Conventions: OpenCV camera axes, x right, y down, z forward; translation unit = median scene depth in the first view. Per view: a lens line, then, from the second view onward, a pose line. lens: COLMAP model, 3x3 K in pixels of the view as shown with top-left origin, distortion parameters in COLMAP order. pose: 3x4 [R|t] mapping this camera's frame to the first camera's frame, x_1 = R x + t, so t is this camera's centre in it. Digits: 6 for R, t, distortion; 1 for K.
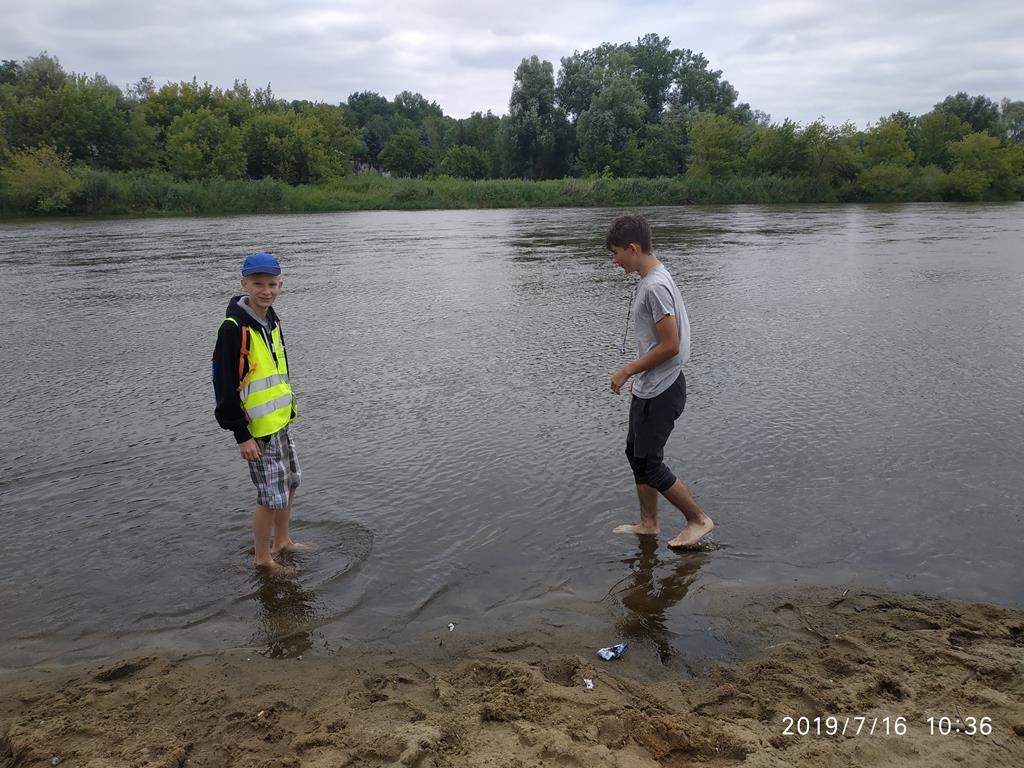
lens RADIAL K [[760.4, 0, 523.5], [0, 760.4, 372.9], [0, 0, 1]] dist [0.012732, -0.030758]
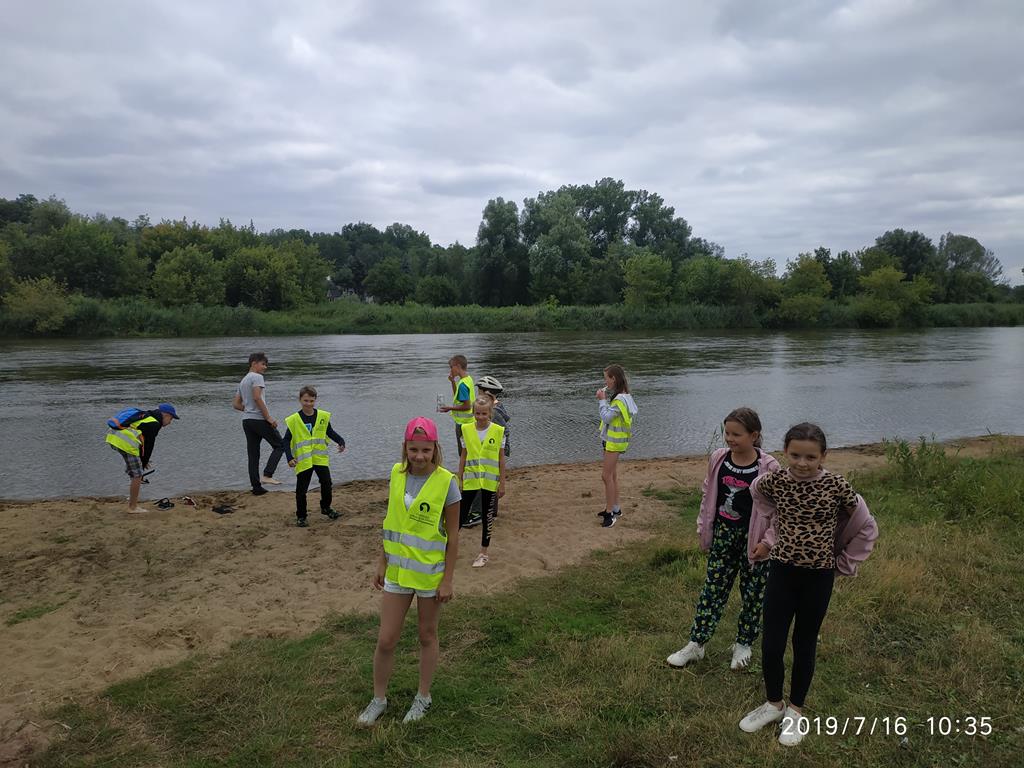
lens RADIAL K [[760.4, 0, 524.8], [0, 760.4, 371.6], [0, 0, 1]] dist [0.012732, -0.030758]
pose [[0.999986, 0.005085, 0.001149, 0.067050], [-0.004845, 0.987841, -0.155391, 0.012301], [-0.001925, 0.155384, 0.987852, -0.081665]]
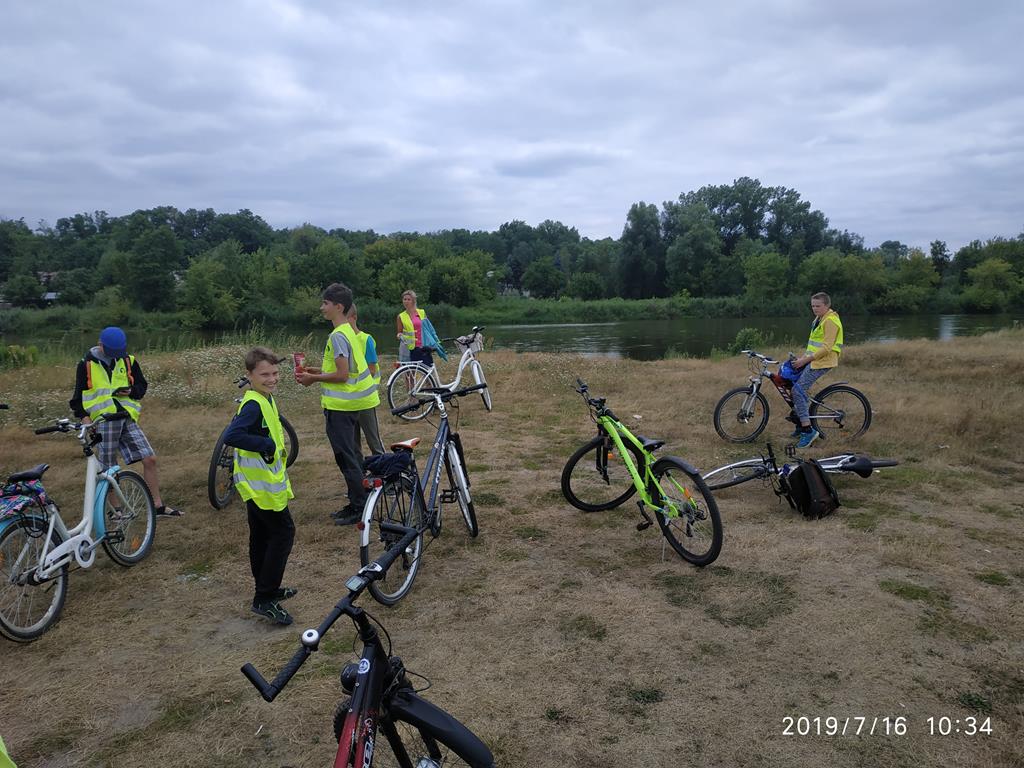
lens RADIAL K [[801.5, 0, 509.5], [0, 801.5, 402.4], [0, 0, 1]] dist [0.042816, -0.077172]
pose [[0.978802, 0.016269, -0.204163, 0.101784], [-0.037984, 0.993966, -0.102899, 0.081665], [0.201257, 0.108472, 0.973514, -0.412159]]
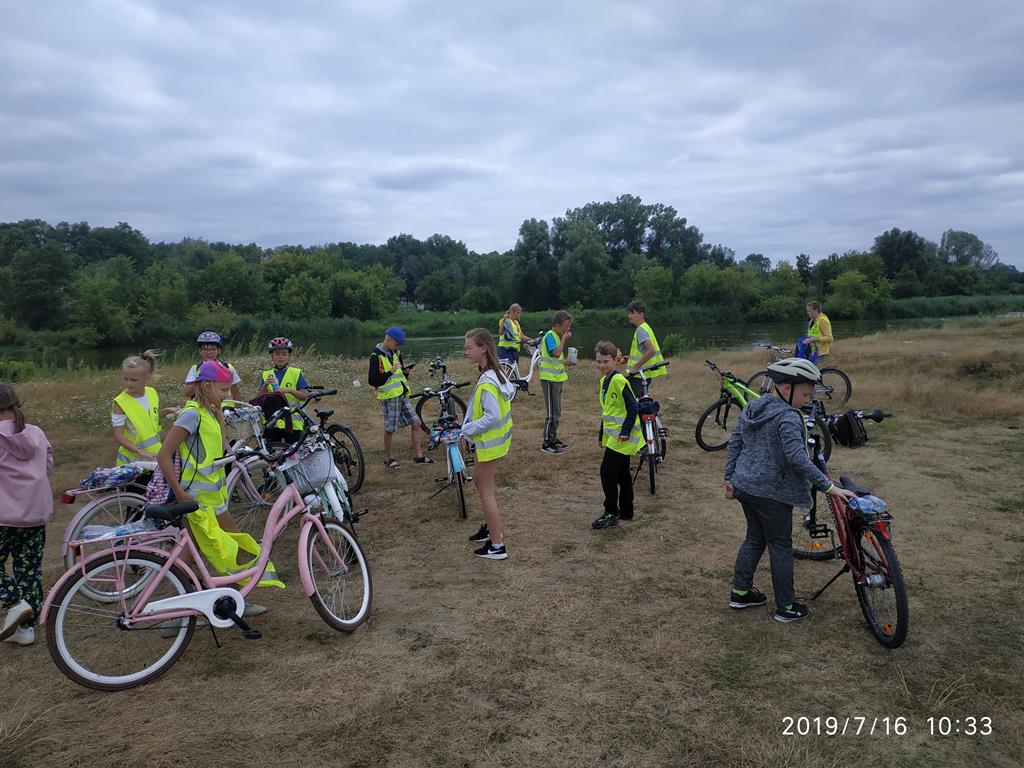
lens RADIAL K [[801.5, 0, 511.7], [0, 801.5, 405.3], [0, 0, 1]] dist [0.042816, -0.077172]
pose [[0.998219, -0.015223, -0.057689, 0.070045], [0.008366, 0.993063, -0.117283, 0.091323], [0.059075, 0.116592, 0.991421, -0.452717]]
